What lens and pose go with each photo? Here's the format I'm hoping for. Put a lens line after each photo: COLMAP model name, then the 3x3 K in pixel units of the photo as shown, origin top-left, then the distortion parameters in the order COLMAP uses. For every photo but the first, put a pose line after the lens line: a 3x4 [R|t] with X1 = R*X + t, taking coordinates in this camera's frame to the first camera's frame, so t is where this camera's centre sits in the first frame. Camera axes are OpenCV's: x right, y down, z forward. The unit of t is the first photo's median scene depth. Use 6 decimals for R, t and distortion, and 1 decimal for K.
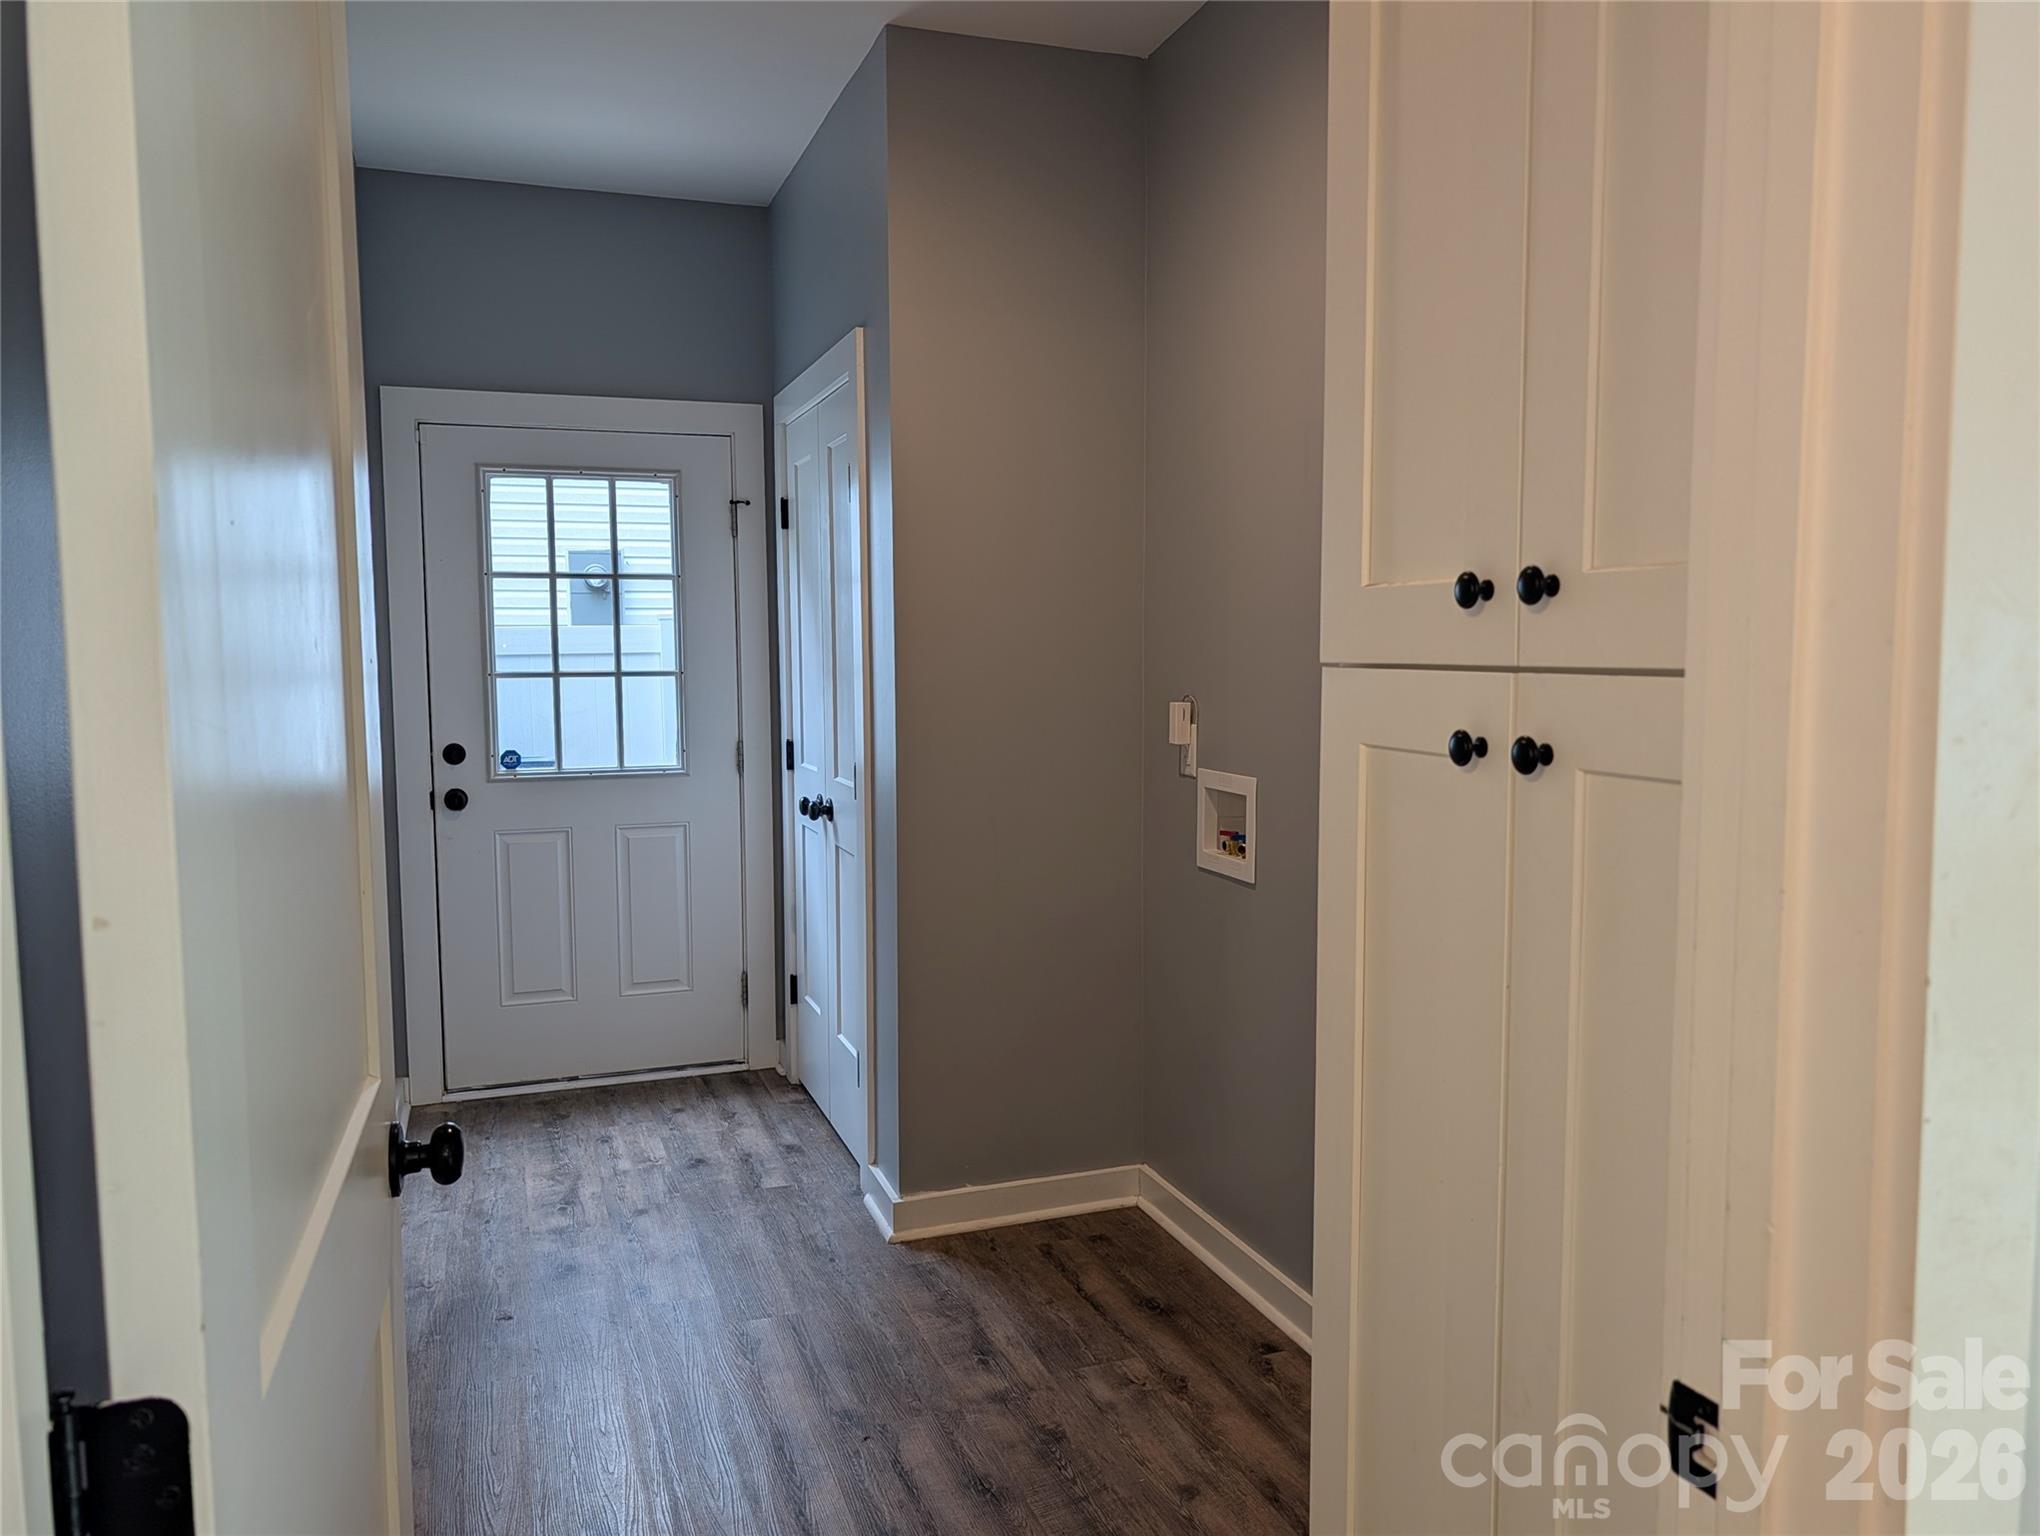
lens RADIAL K [[1468.7, 0, 1026.9], [0, 1468.7, 773.5], [0, 0, 1]] dist [0.019074, -0.020157]
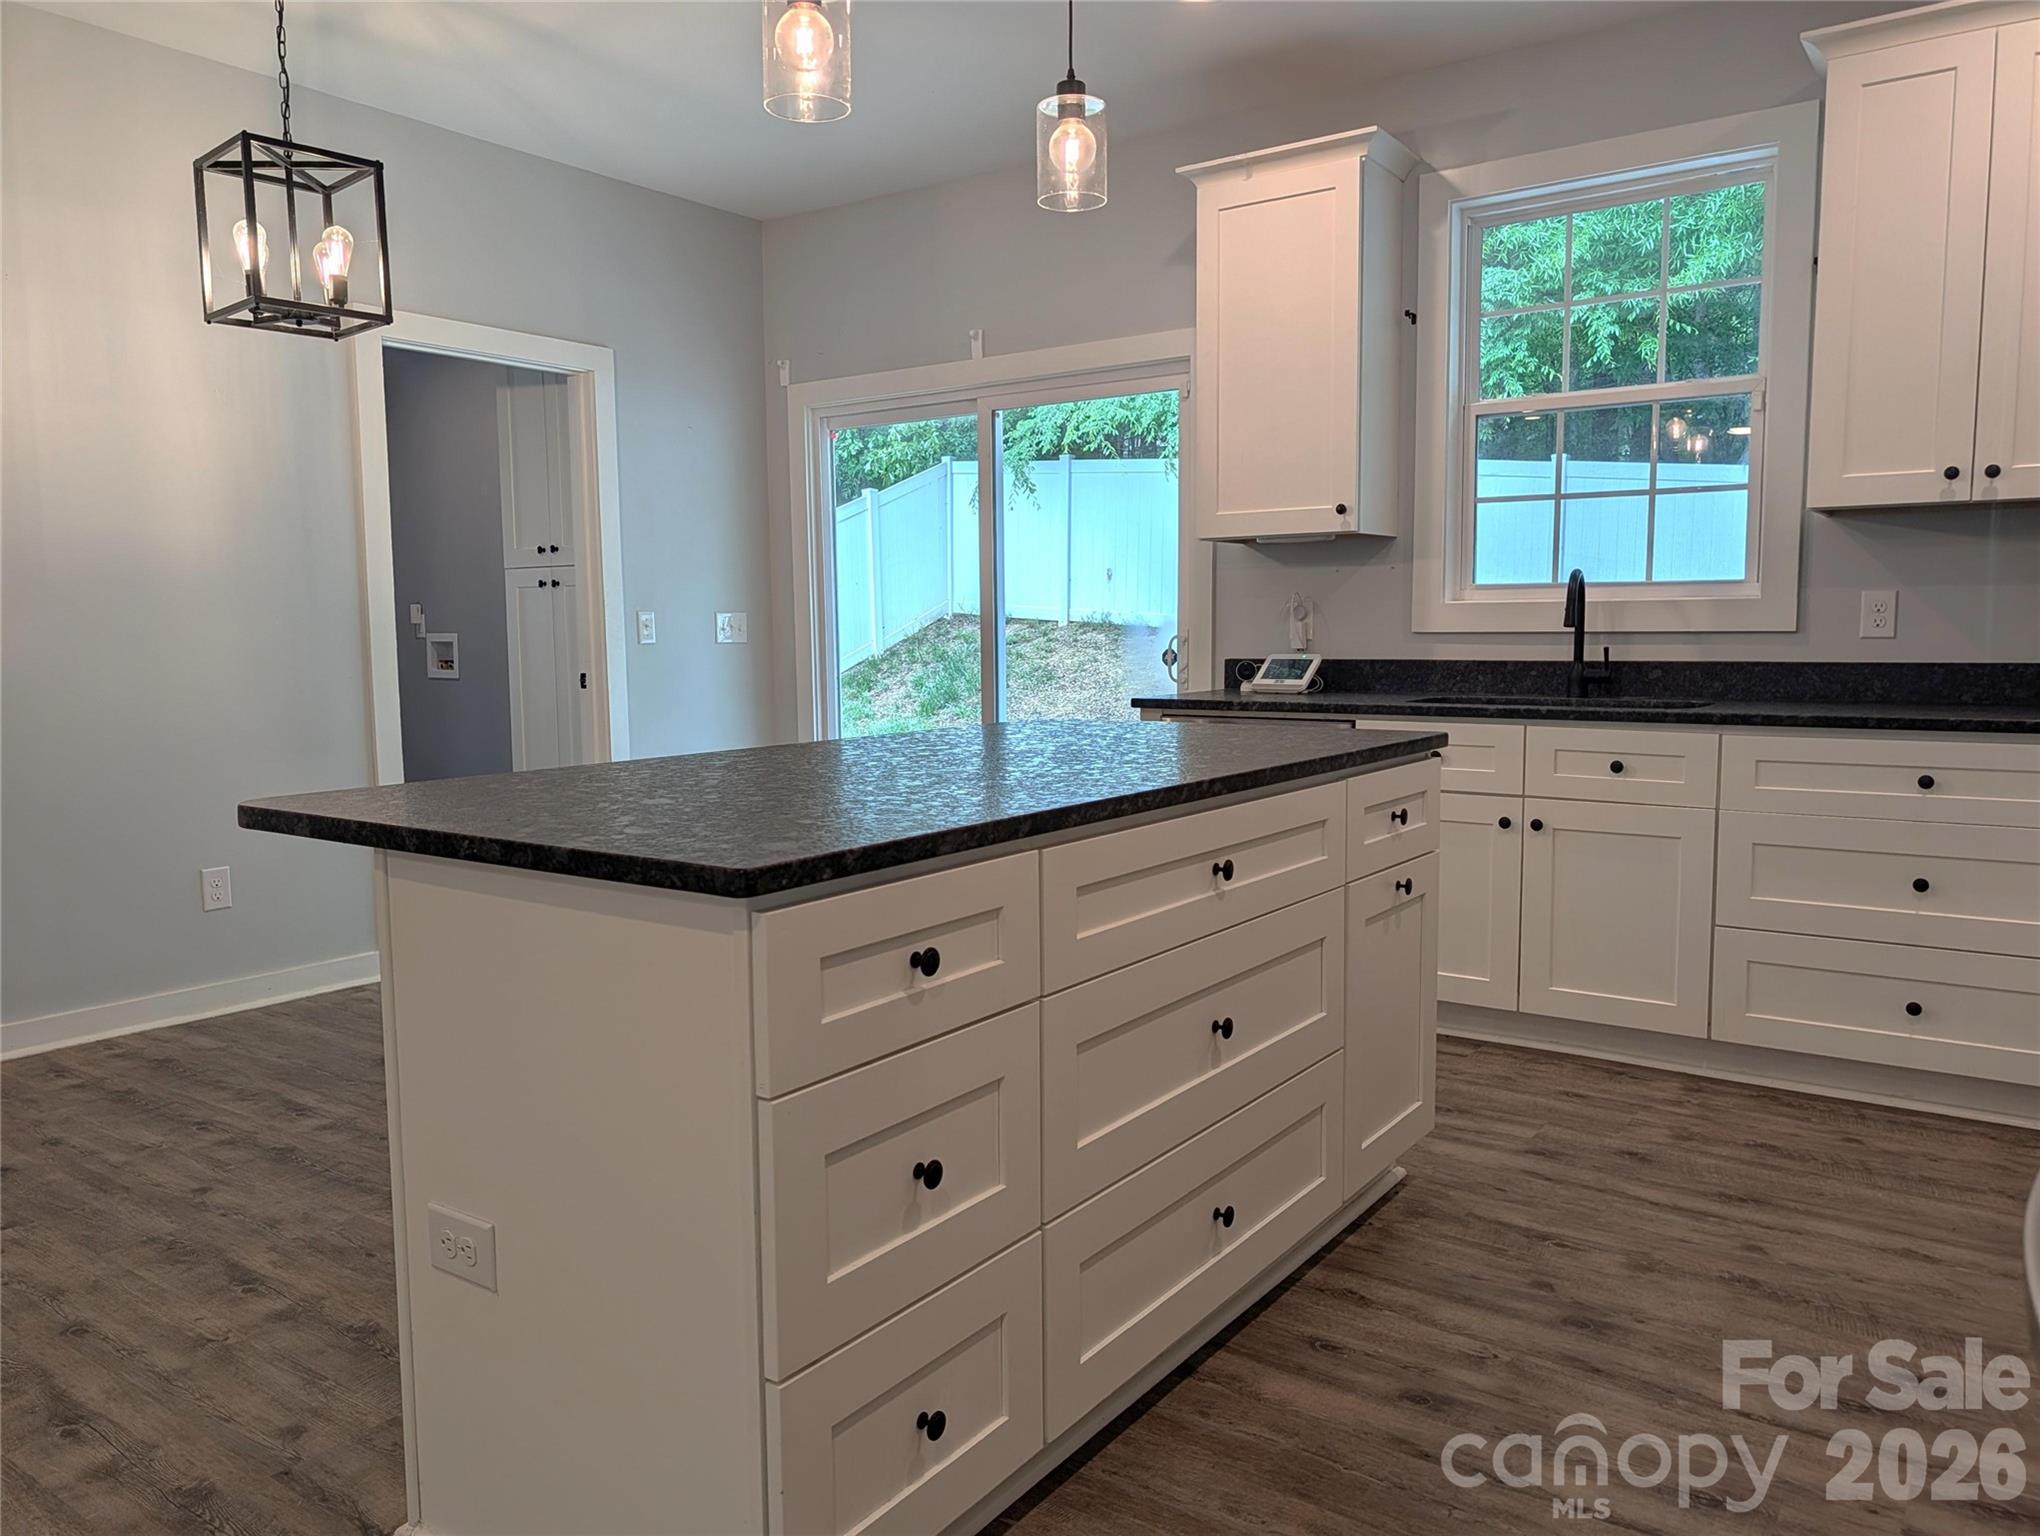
lens RADIAL K [[1468.7, 0, 1029.5], [0, 1468.7, 767.0], [0, 0, 1]] dist [0.019074, -0.020157]
pose [[0.824381, -0.062805, 0.562540, -0.399944], [0.059194, 0.997942, 0.024669, 0.197802], [-0.562932, 0.012962, 0.826402, -1.366872]]
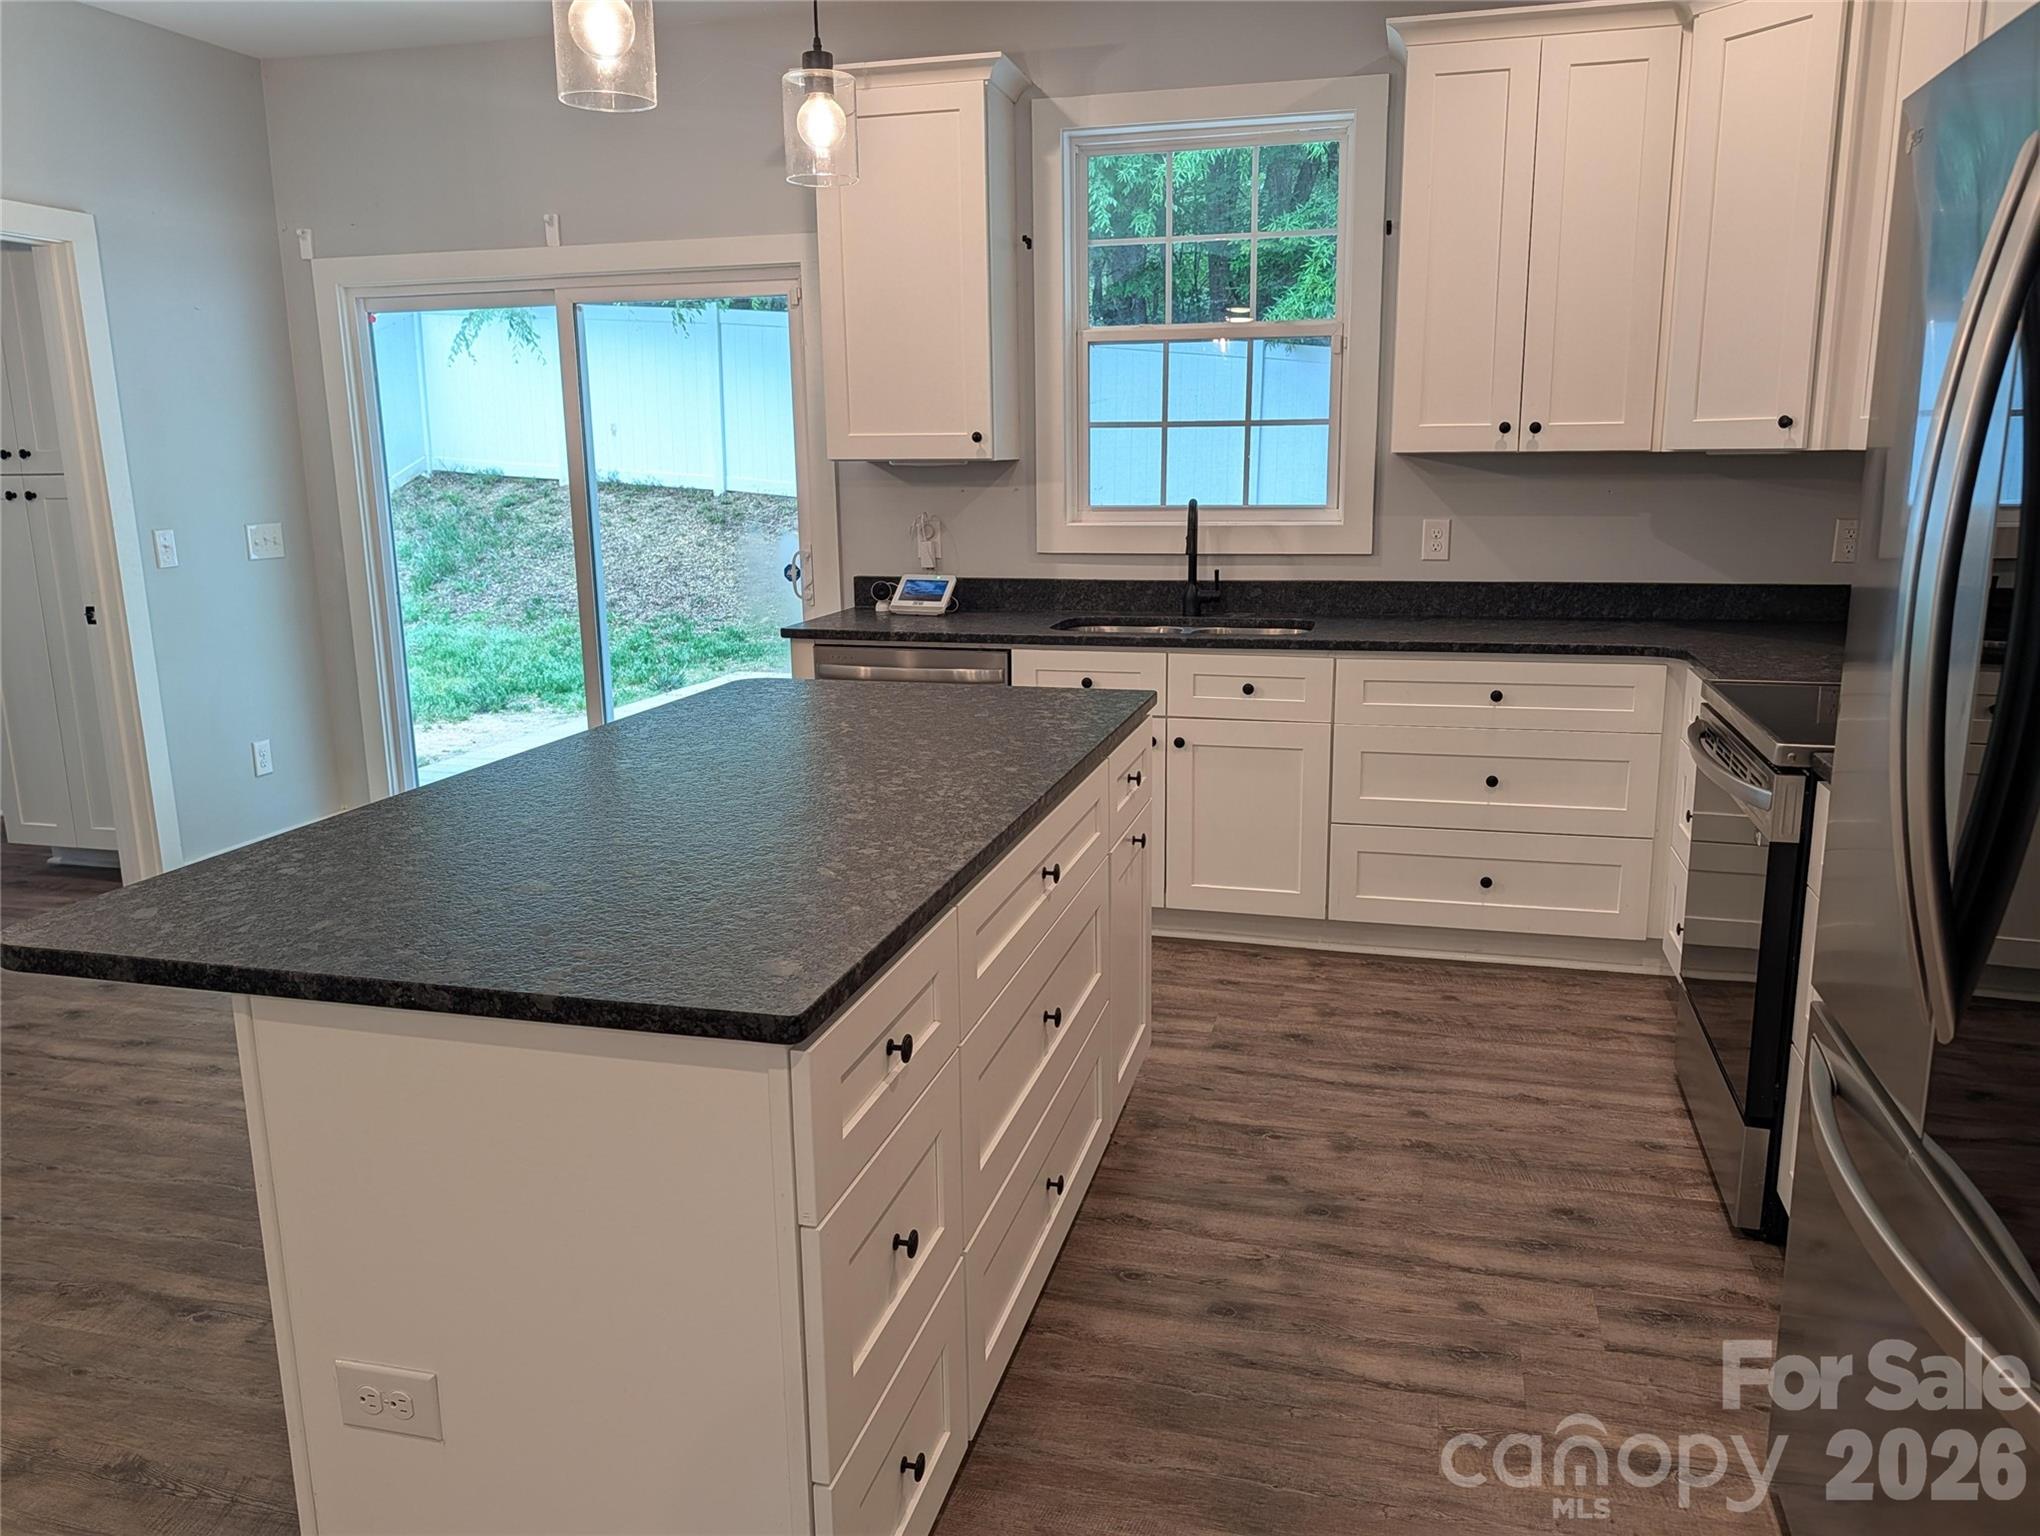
lens RADIAL K [[1468.7, 0, 1059.9], [0, 1468.7, 759.6], [0, 0, 1]] dist [0.019074, -0.020157]
pose [[0.567573, -0.171922, 0.805173, -0.504379], [0.082760, 0.984915, 0.151963, 0.111645], [-0.819153, -0.019614, 0.573240, -1.280745]]
